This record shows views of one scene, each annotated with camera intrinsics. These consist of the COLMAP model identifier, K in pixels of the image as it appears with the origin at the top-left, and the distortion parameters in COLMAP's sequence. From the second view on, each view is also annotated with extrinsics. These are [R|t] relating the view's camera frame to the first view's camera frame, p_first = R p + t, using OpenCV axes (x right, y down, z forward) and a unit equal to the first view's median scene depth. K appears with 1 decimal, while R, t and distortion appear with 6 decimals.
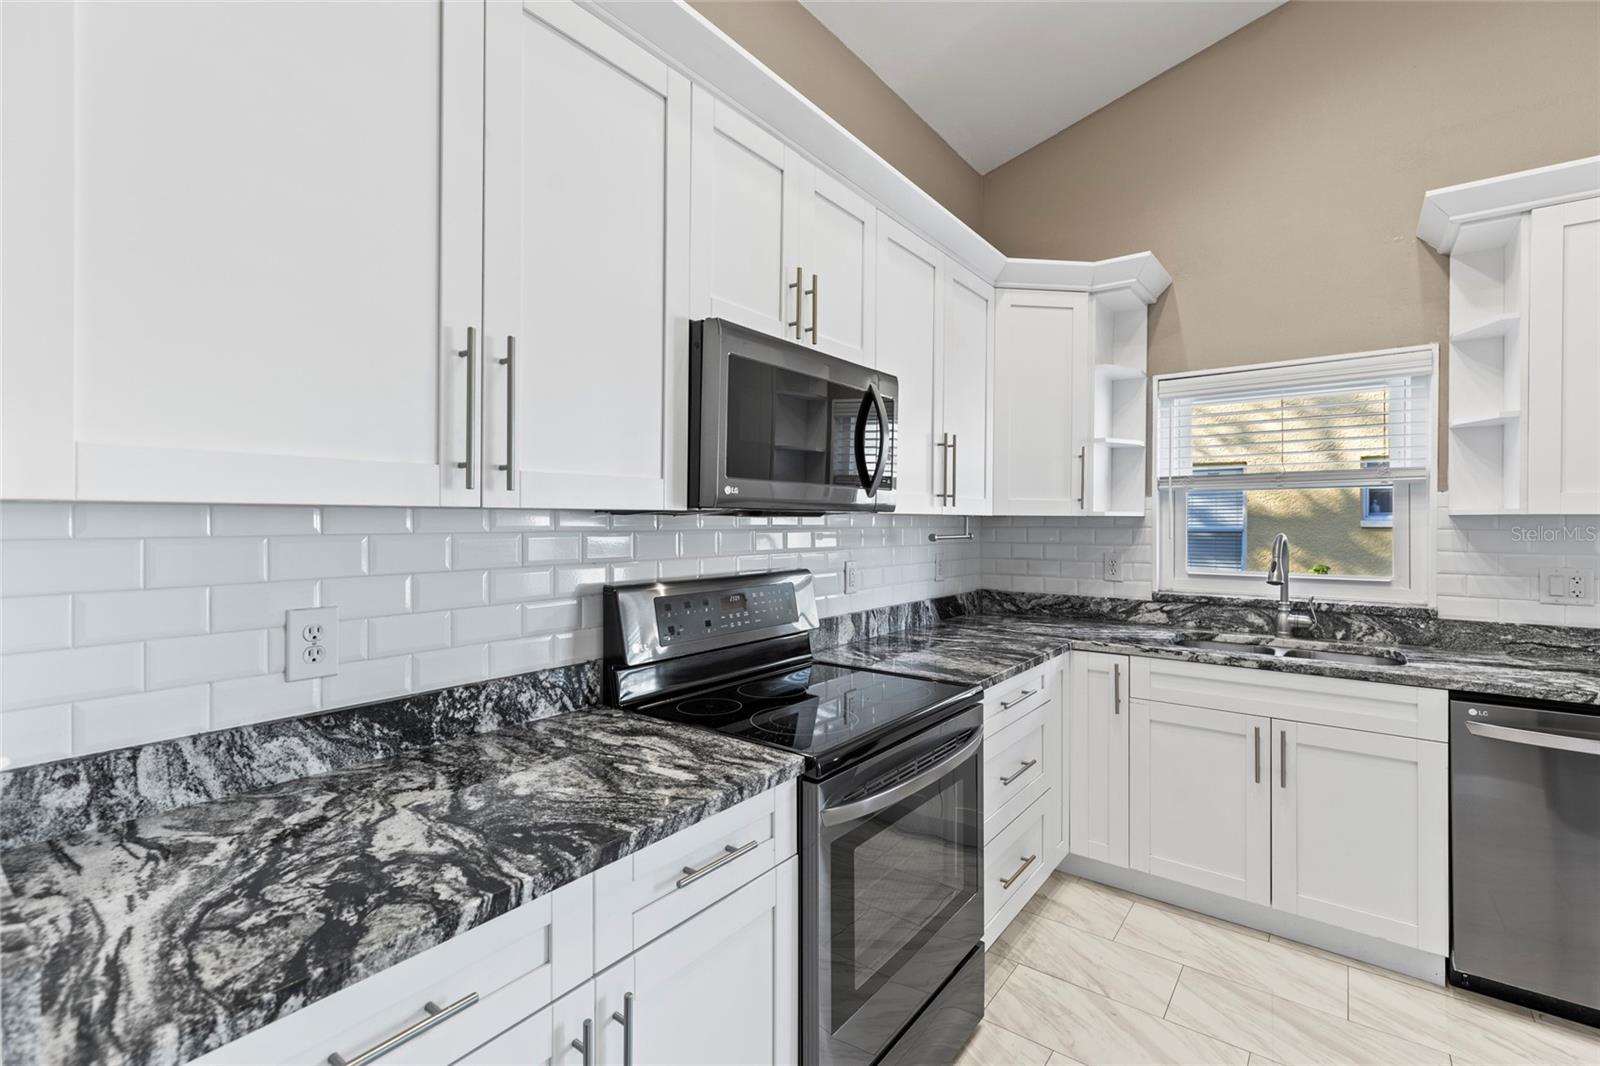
lens RADIAL K [[714.1, 0, 794.2], [0, 714.1, 523.7], [0, 0, 1]] dist [0.003971, 0.000665]
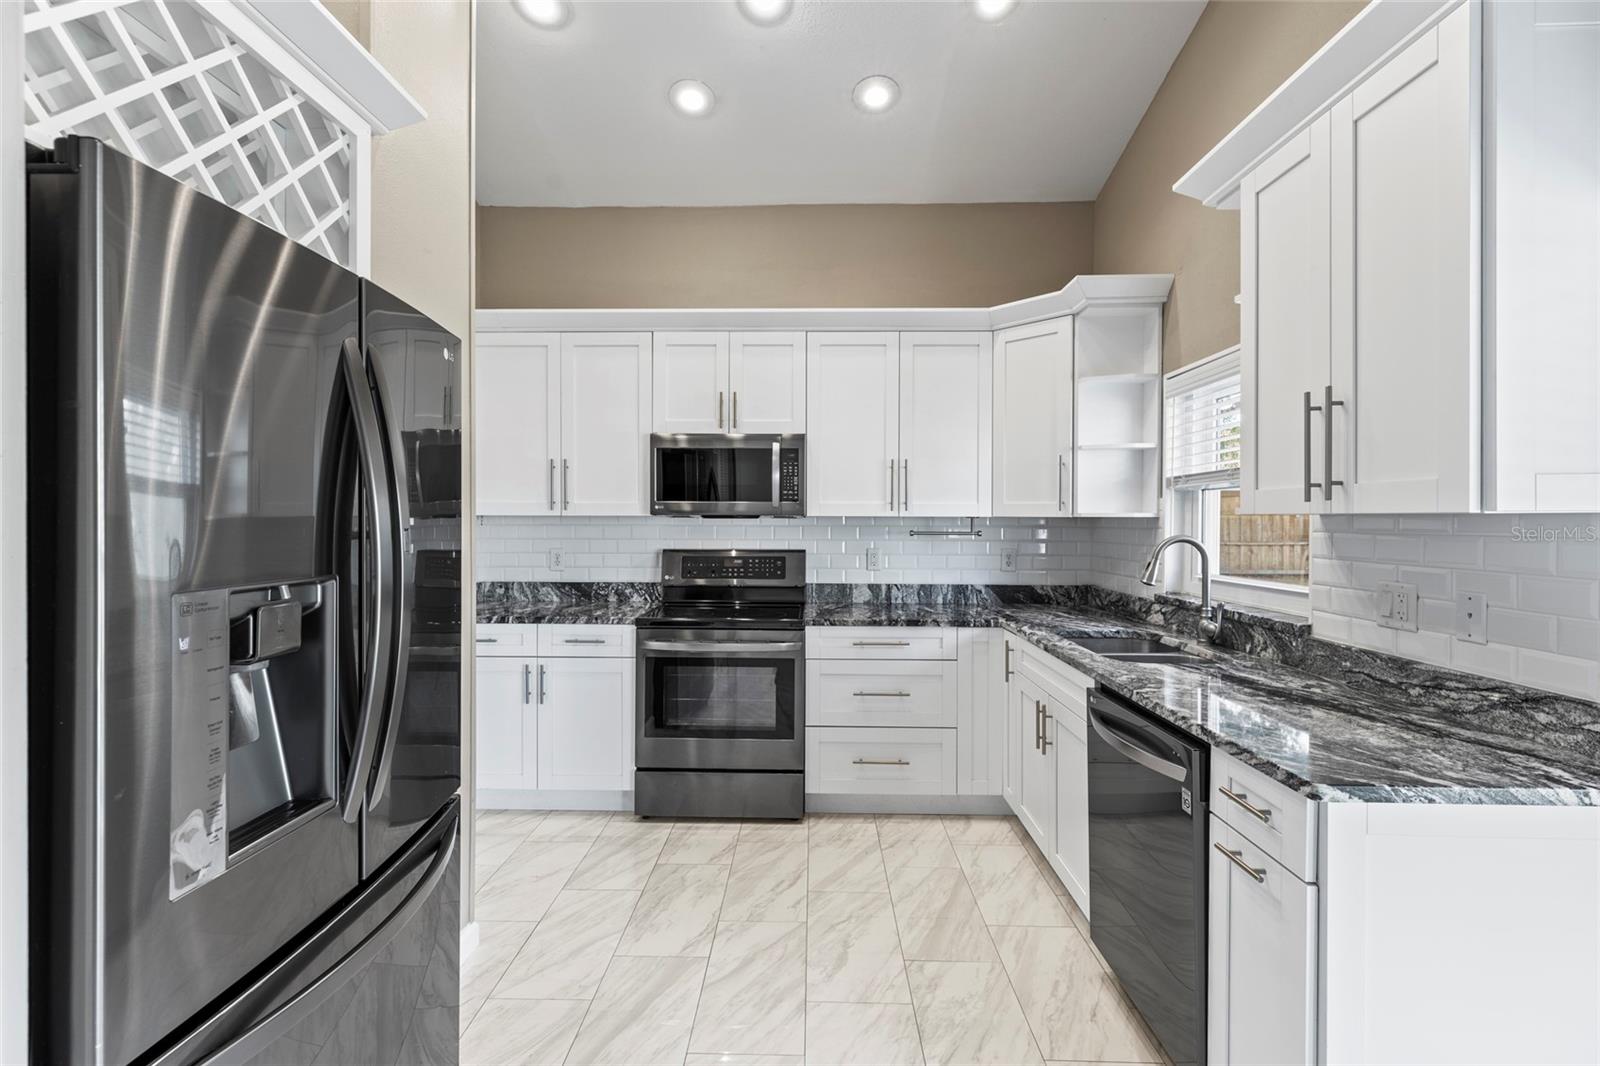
lens RADIAL K [[711.3, 0, 801.6], [0, 711.3, 528.4], [0, 0, 1]] dist [0.003790, 0.000598]
pose [[0.590910, 0.009660, -0.806680, 1.515188], [-0.005350, 0.999953, 0.008056, 0.000248], [0.806720, -0.000444, 0.590934, 0.018693]]
